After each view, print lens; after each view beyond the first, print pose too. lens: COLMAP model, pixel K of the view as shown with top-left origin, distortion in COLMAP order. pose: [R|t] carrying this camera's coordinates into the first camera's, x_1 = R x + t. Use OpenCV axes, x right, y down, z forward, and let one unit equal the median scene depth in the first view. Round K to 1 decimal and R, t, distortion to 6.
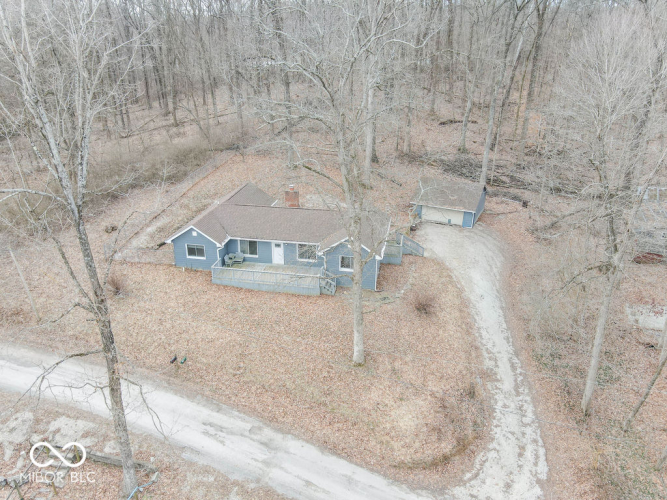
lens RADIAL K [[475.5, 0, 333.5], [0, 475.5, 250.0], [0, 0, 1]] dist [0.008790, -0.000701]
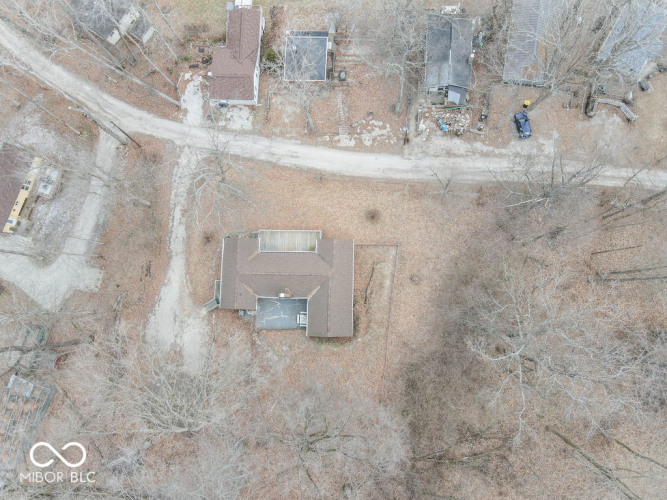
lens RADIAL K [[475.5, 0, 333.5], [0, 475.5, 250.0], [0, 0, 1]] dist [0.008790, -0.000701]
pose [[-0.984462, 0.160655, 0.070878, -0.530672], [0.018264, -0.307767, 0.951286, -2.089842], [0.174643, 0.937800, 0.300051, 0.709907]]
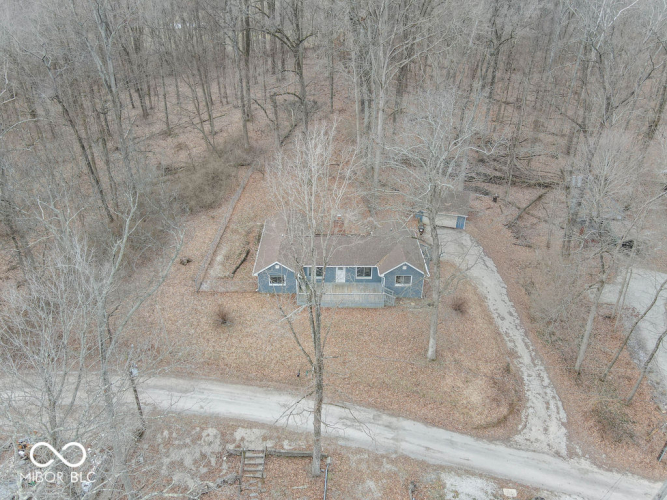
lens RADIAL K [[470.4, 0, 329.9], [0, 470.4, 250.9], [0, 0, 1]] dist [0.000836, -0.002060]
pose [[0.983603, -0.087162, 0.157885, -0.459358], [0.069417, 0.990981, 0.114620, -0.272620], [-0.166452, -0.101781, 0.980783, -0.289981]]
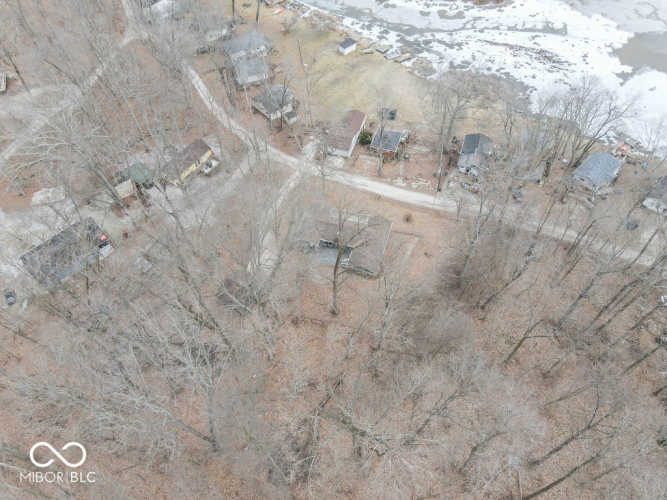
lens RADIAL K [[481.2, 0, 320.3], [0, 481.2, 249.9], [0, 0, 1]] dist [-0.002055, -0.000131]
pose [[-0.986457, -0.071035, 0.147842, -0.487088], [0.132773, 0.183399, 0.974031, -3.257538], [-0.096304, 0.980469, -0.171484, 2.126937]]
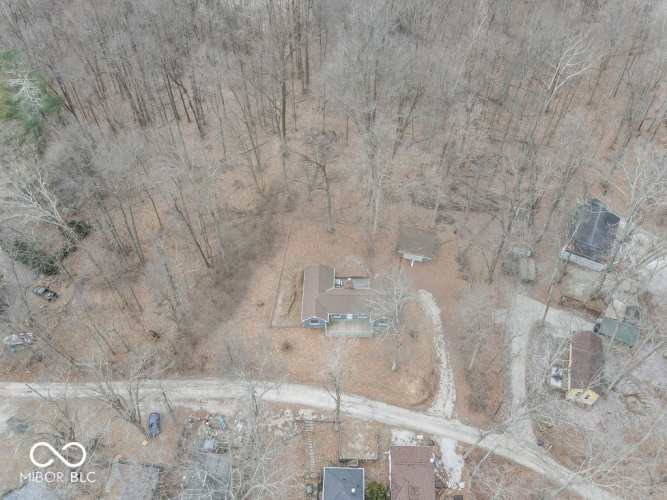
lens RADIAL K [[475.8, 0, 362.1], [0, 475.8, 250.7], [0, 0, 1]] dist [-0.012018, -0.001610]
pose [[0.979450, -0.119429, 0.162524, -0.532167], [0.041151, 0.907212, 0.418657, -1.668595], [-0.197443, -0.403365, 0.893483, -1.240570]]
